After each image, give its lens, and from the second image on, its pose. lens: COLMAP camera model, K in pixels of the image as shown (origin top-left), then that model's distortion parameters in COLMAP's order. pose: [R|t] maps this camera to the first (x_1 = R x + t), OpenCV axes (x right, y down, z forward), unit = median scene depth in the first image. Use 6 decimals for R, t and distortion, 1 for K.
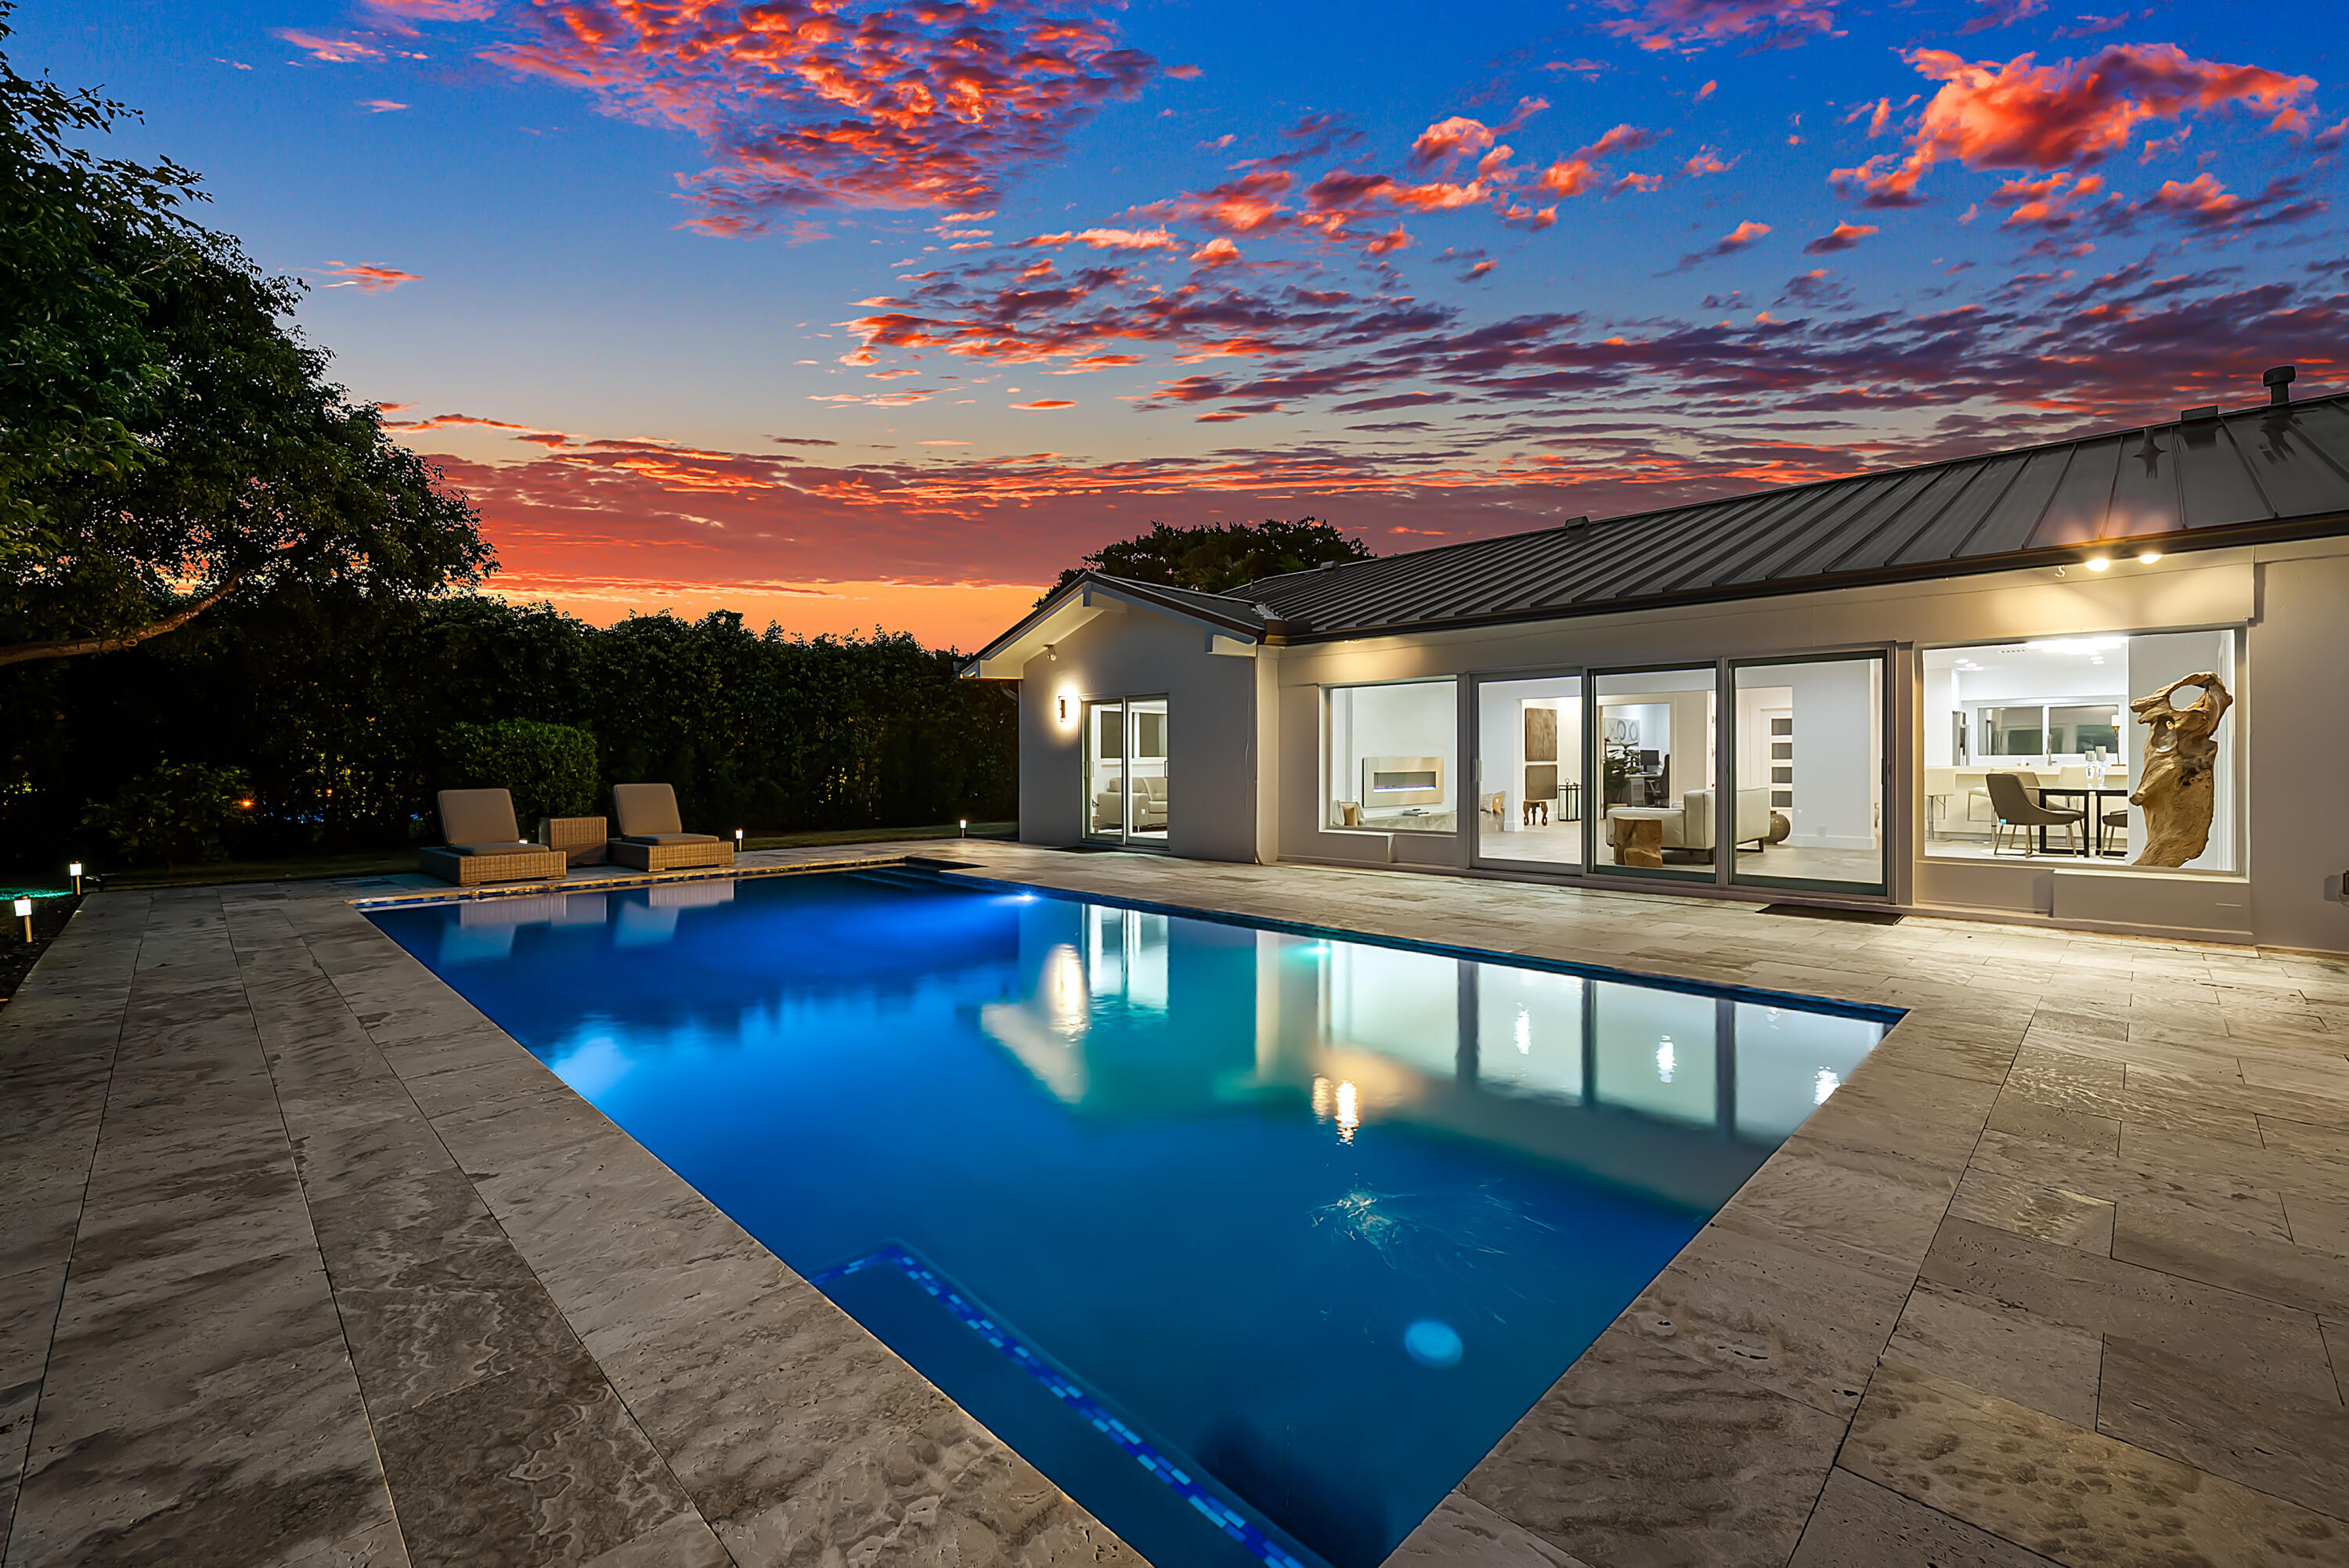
lens RADIAL K [[998.8, 0, 1202.8], [0, 998.8, 764.1], [0, 0, 1]] dist [0.012042, -0.000058]
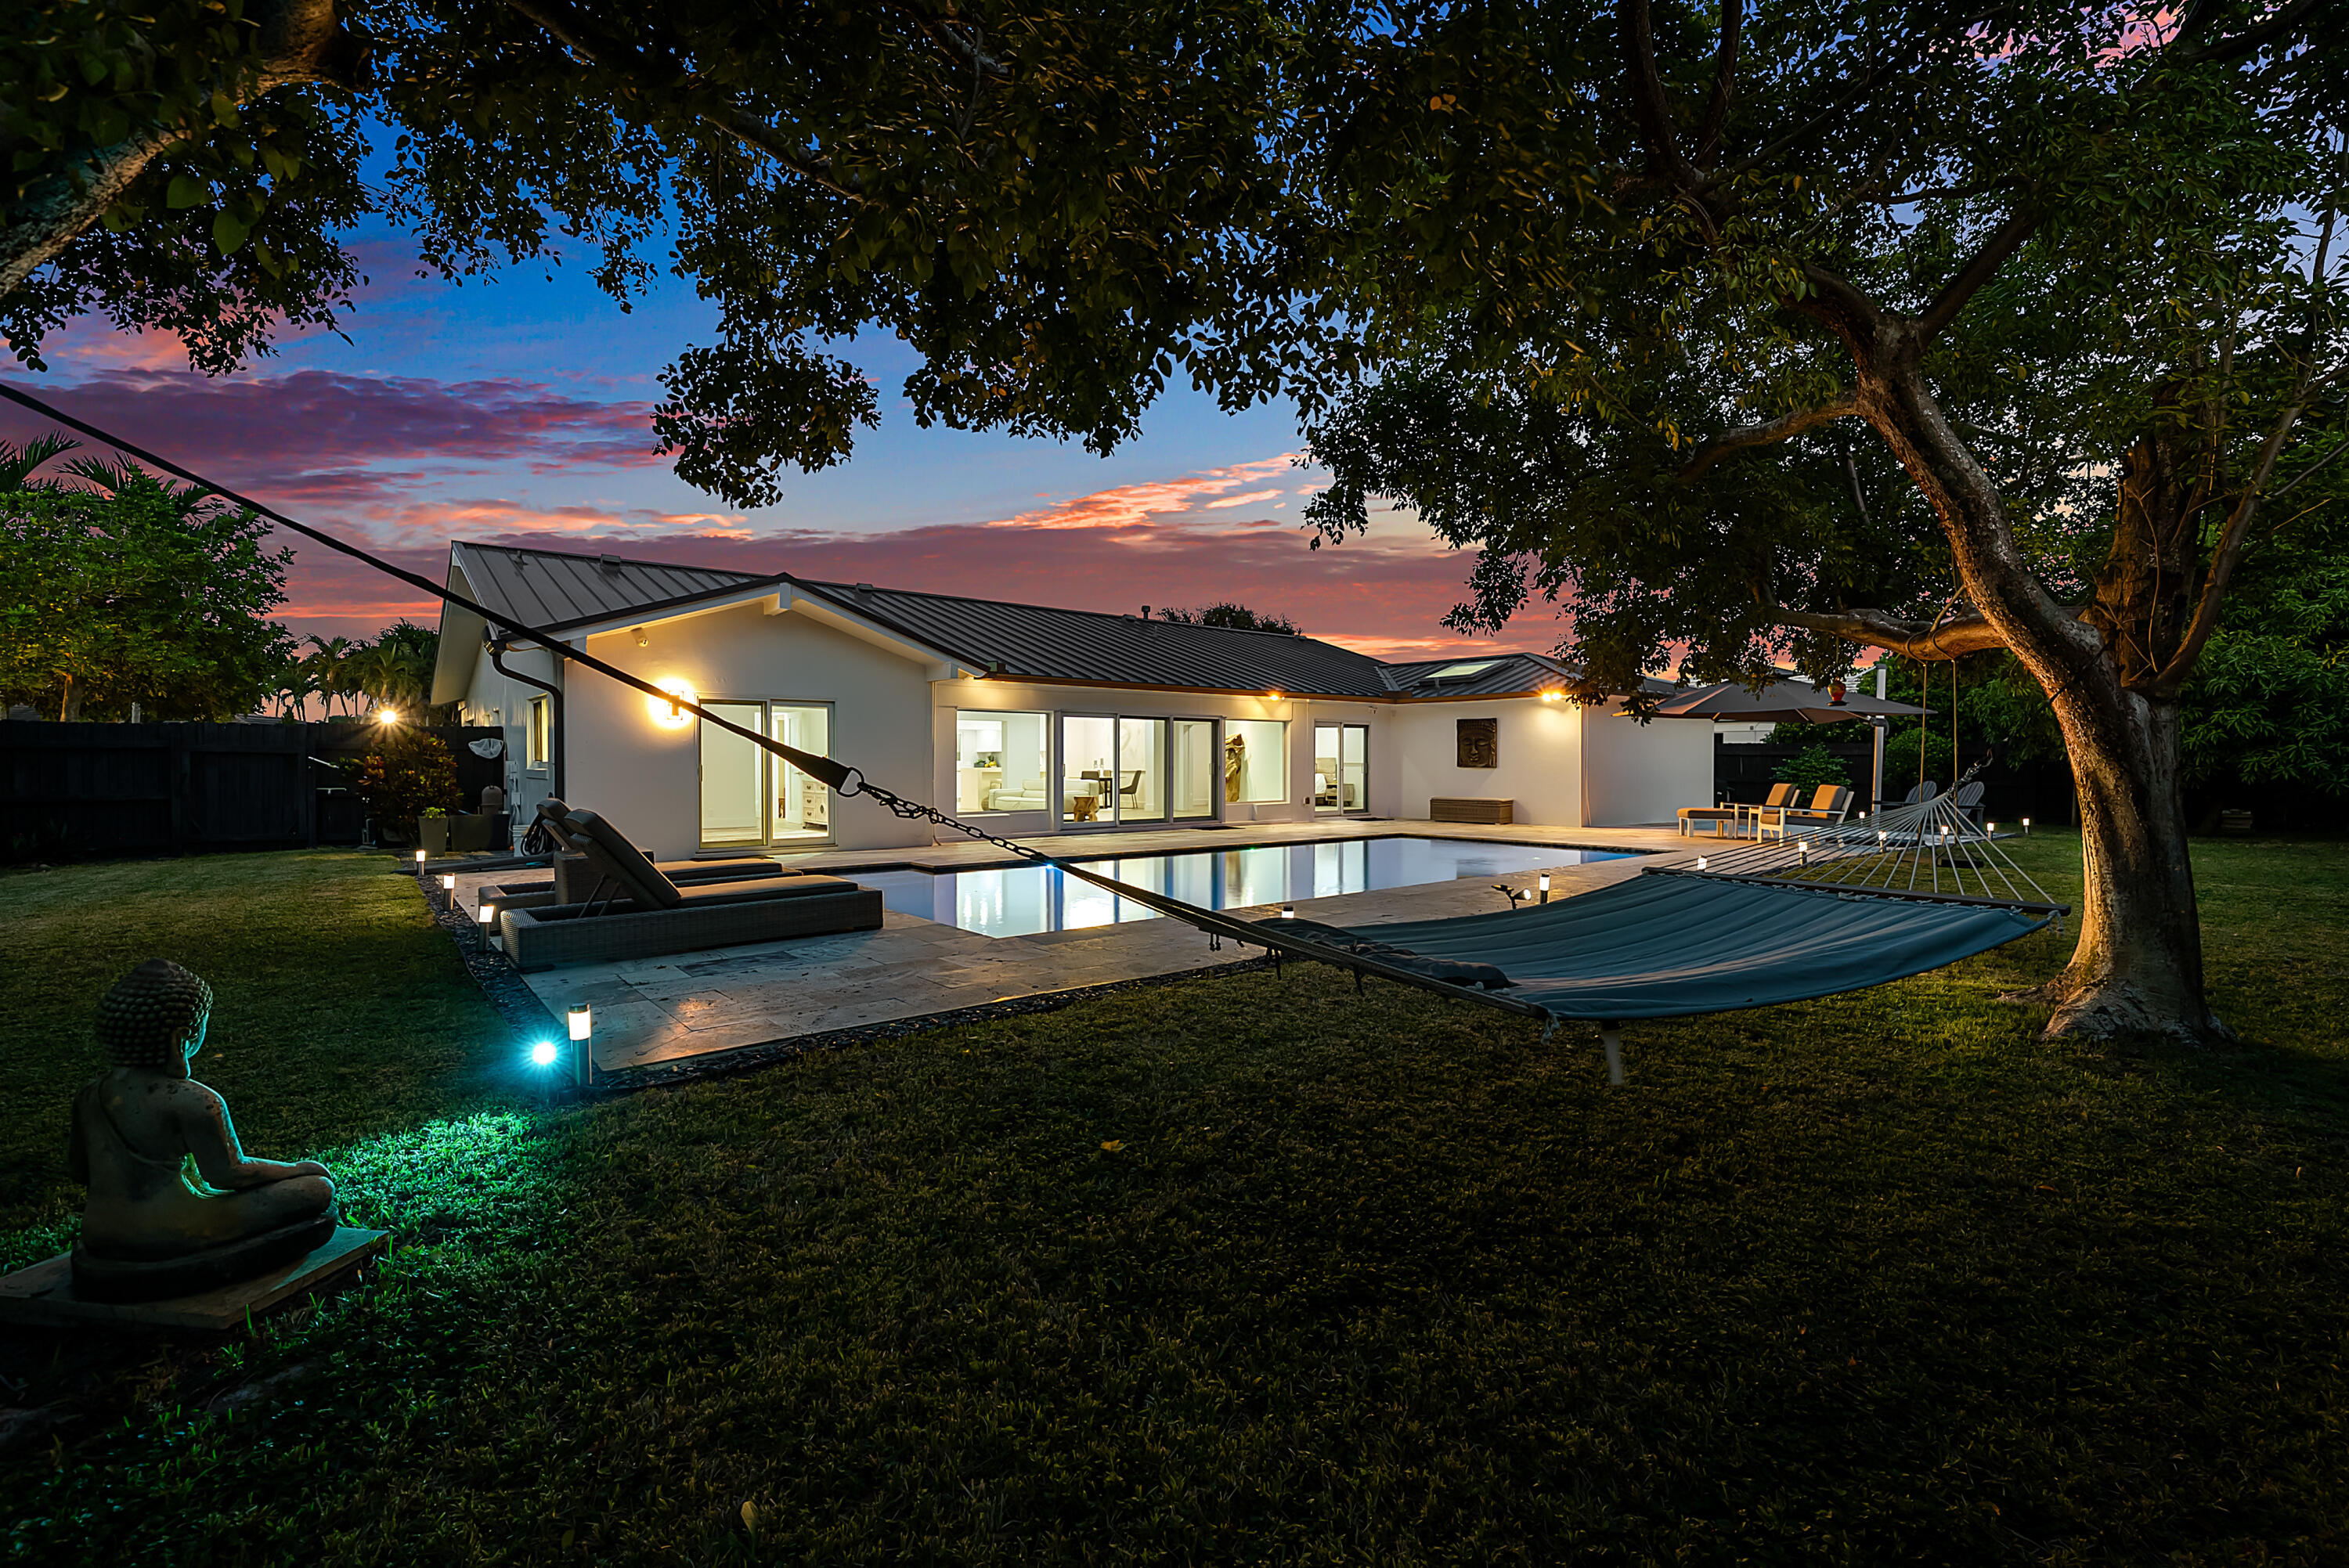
lens RADIAL K [[998.8, 0, 1197.6], [0, 998.8, 774.3], [0, 0, 1]] dist [0.012042, -0.000058]
pose [[0.098873, -0.011908, 0.995029, -0.995971], [-0.000286, 0.999928, 0.011995, -0.004685], [-0.995100, -0.001471, 0.098862, 0.463741]]
